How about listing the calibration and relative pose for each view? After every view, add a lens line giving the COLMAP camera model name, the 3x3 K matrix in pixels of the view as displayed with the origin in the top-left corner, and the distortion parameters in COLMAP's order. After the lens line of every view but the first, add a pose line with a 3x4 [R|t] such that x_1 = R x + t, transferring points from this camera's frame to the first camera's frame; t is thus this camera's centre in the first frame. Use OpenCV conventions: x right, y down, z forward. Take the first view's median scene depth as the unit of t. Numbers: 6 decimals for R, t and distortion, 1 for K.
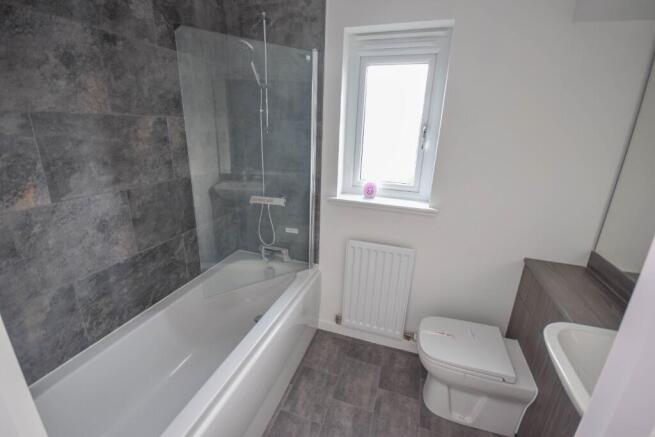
lens RADIAL K [[290.5, 0, 326.0], [0, 290.5, 216.5], [0, 0, 1]] dist [-0.004288, -0.004986]
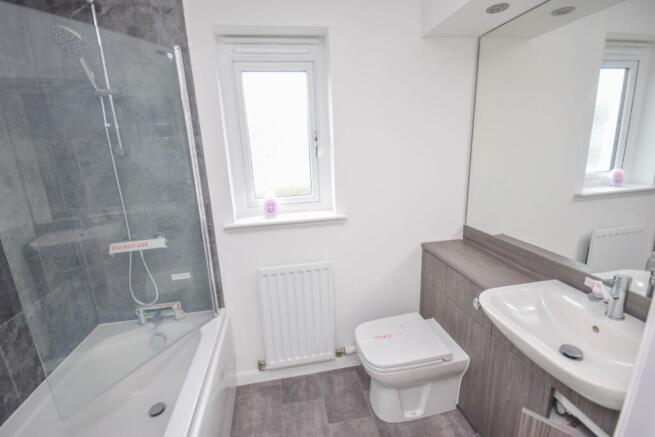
lens RADIAL K [[290.5, 0, 329.8], [0, 290.5, 215.2], [0, 0, 1]] dist [-0.004288, -0.004986]
pose [[0.876108, -0.179285, 0.447541, -0.092462], [0.210844, 0.977289, -0.021247, -0.011177], [-0.433567, 0.112976, 0.894011, 0.129038]]
